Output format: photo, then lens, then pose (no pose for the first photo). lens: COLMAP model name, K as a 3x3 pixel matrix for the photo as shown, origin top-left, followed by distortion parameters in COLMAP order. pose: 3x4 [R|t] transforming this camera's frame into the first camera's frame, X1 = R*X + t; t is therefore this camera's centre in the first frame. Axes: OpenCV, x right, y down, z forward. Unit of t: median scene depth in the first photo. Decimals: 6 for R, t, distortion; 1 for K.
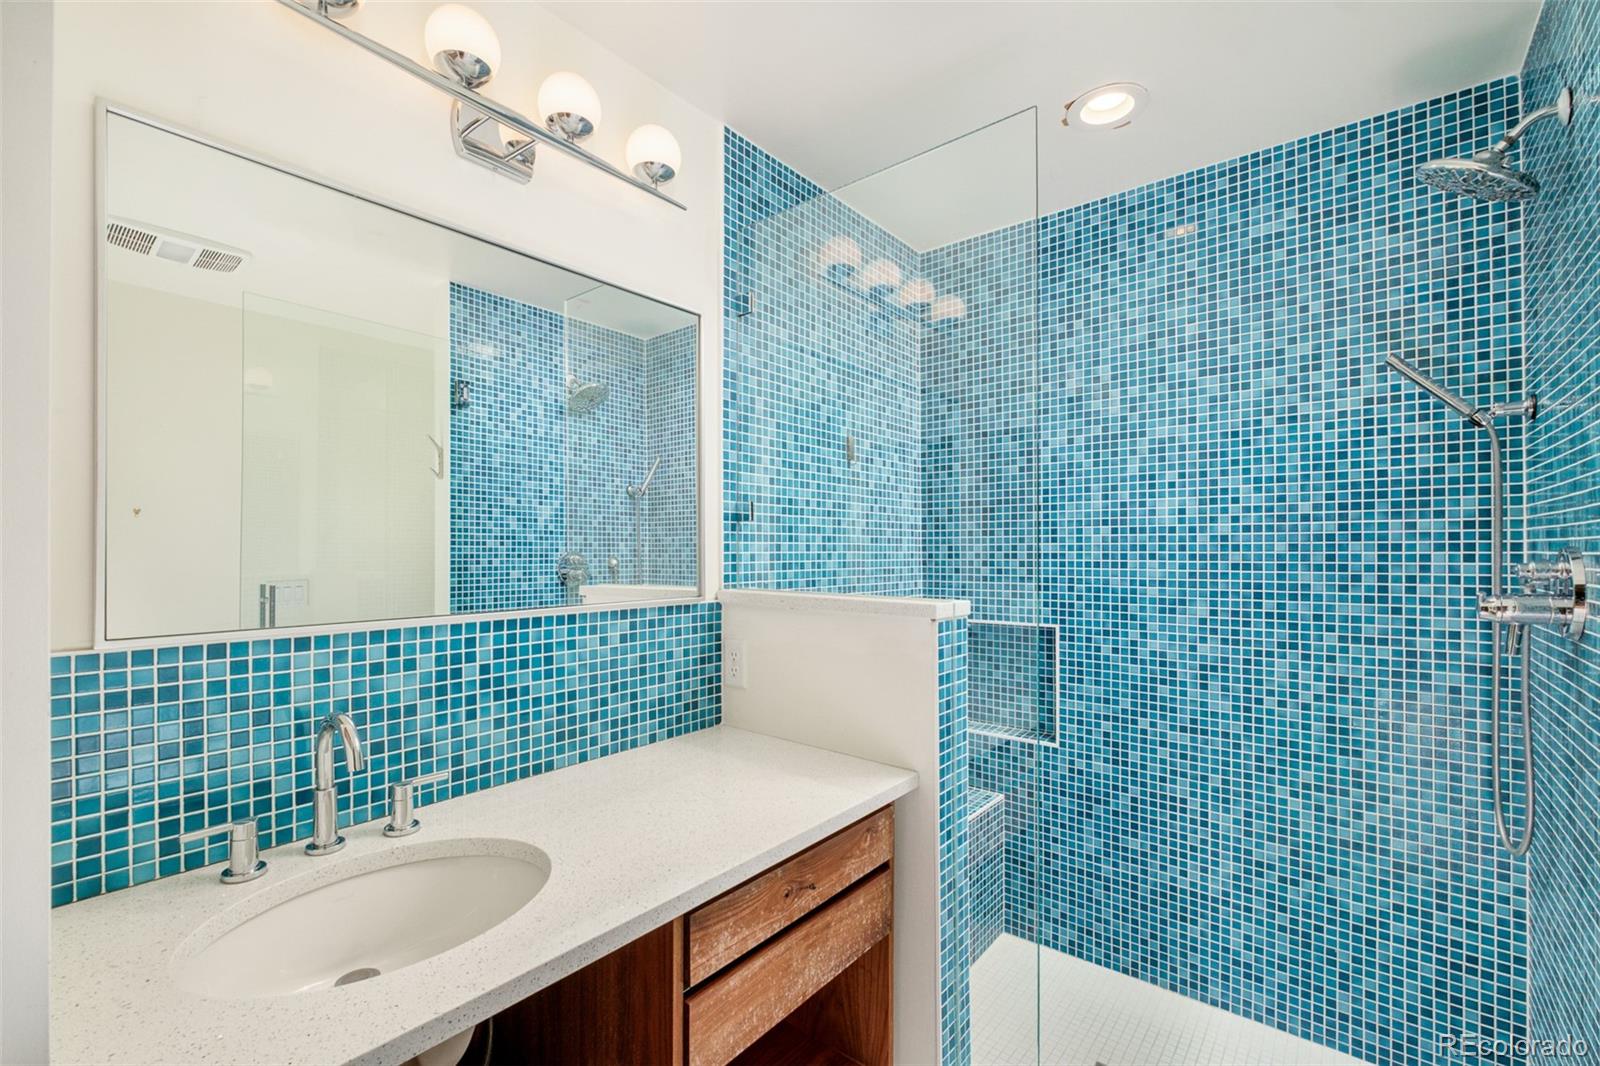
lens RADIAL K [[701.1, 0, 799.0], [0, 701.1, 545.3], [0, 0, 1]] dist [-0.007741, -0.000044]
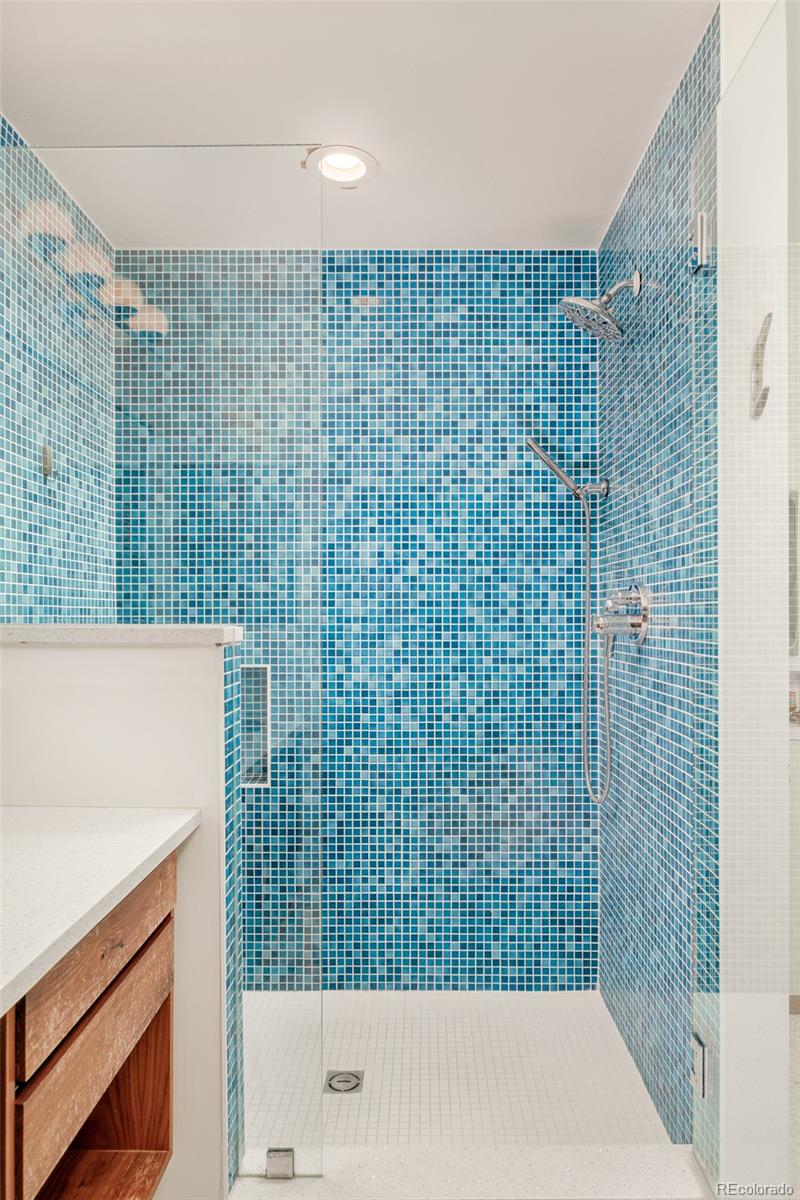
lens RADIAL K [[773.7, 0, 427.5], [0, 773.7, 615.5], [0, 0, 1]] dist [-0.007556, 0.003703]
pose [[0.768838, 0.000375, 0.639443, -0.183478], [-0.003815, 0.999985, 0.004001, 0.043812], [-0.639432, -0.005515, 0.768828, 0.010148]]
